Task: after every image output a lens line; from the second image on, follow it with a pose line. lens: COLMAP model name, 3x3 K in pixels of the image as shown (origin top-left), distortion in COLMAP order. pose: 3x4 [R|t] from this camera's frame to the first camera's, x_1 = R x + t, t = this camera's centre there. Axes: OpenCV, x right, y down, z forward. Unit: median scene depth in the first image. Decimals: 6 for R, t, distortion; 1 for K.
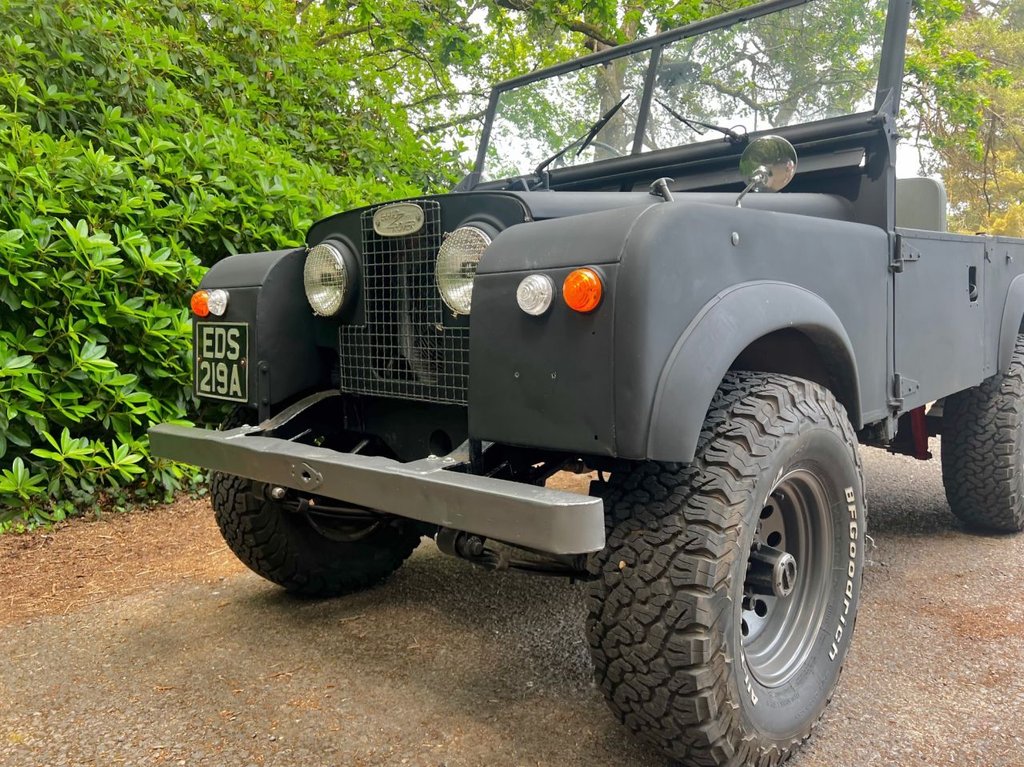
lens RADIAL K [[788.9, 0, 512.0], [0, 788.9, 383.5], [0, 0, 1]] dist [0.026399, -0.011703]
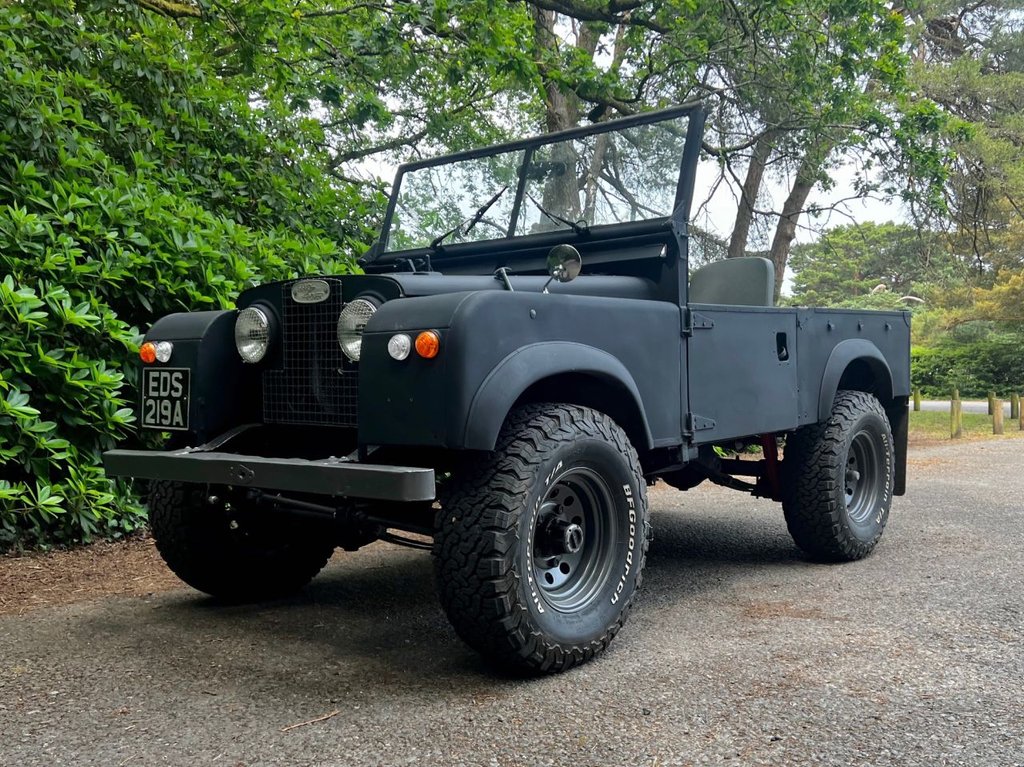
lens RADIAL K [[1026.8, 0, 539.2], [0, 1026.8, 438.4], [0, 0, 1]] dist [0.073793, -0.159454]
pose [[0.997103, 0.007328, 0.075707, 0.064601], [-0.004742, 0.999401, -0.034275, 0.057806], [-0.075913, 0.033817, 0.996541, -0.441590]]
